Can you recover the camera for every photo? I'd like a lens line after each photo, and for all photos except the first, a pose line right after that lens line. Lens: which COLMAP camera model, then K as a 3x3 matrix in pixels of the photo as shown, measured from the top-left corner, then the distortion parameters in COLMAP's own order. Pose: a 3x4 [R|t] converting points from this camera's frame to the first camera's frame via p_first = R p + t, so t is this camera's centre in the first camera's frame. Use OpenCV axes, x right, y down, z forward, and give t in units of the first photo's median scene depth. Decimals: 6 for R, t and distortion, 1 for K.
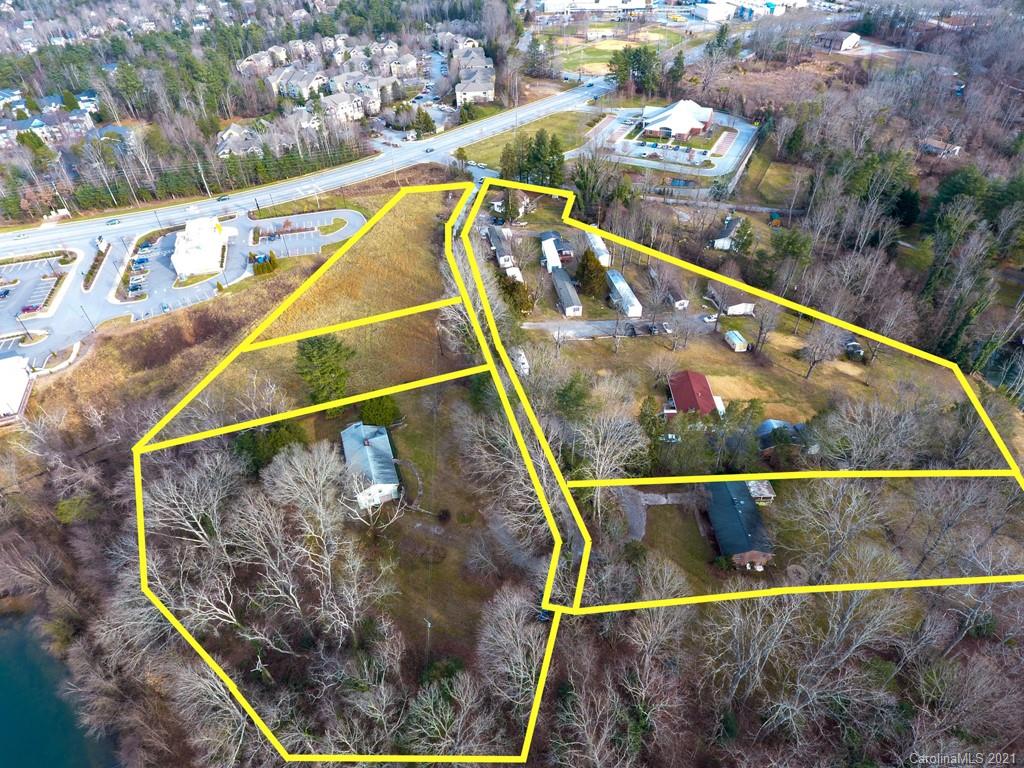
lens RADIAL K [[584.5, 0, 512.0], [0, 584.5, 384.0], [0, 0, 1]] dist [-0.002520, -0.001456]
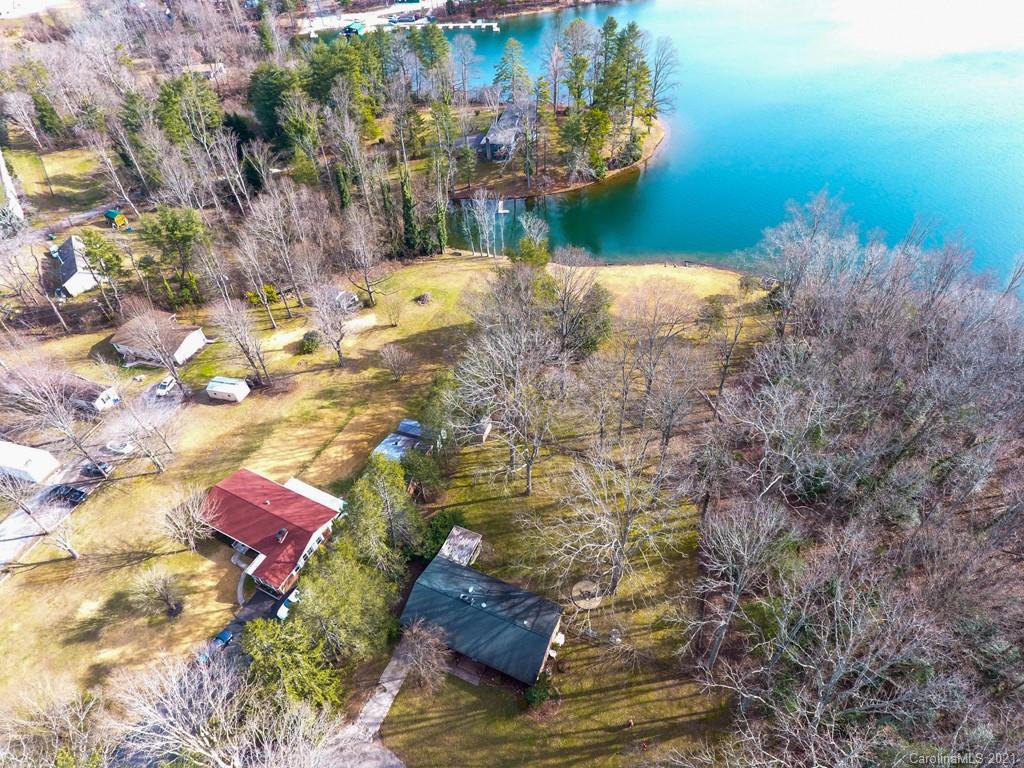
lens RADIAL K [[584.5, 0, 512.0], [0, 584.5, 384.0], [0, 0, 1]] dist [-0.002520, -0.001456]
pose [[0.432071, -0.629907, 0.645392, 0.064290], [0.606782, 0.732482, 0.308684, -0.053441], [-0.667180, 0.258239, 0.698701, 0.206438]]
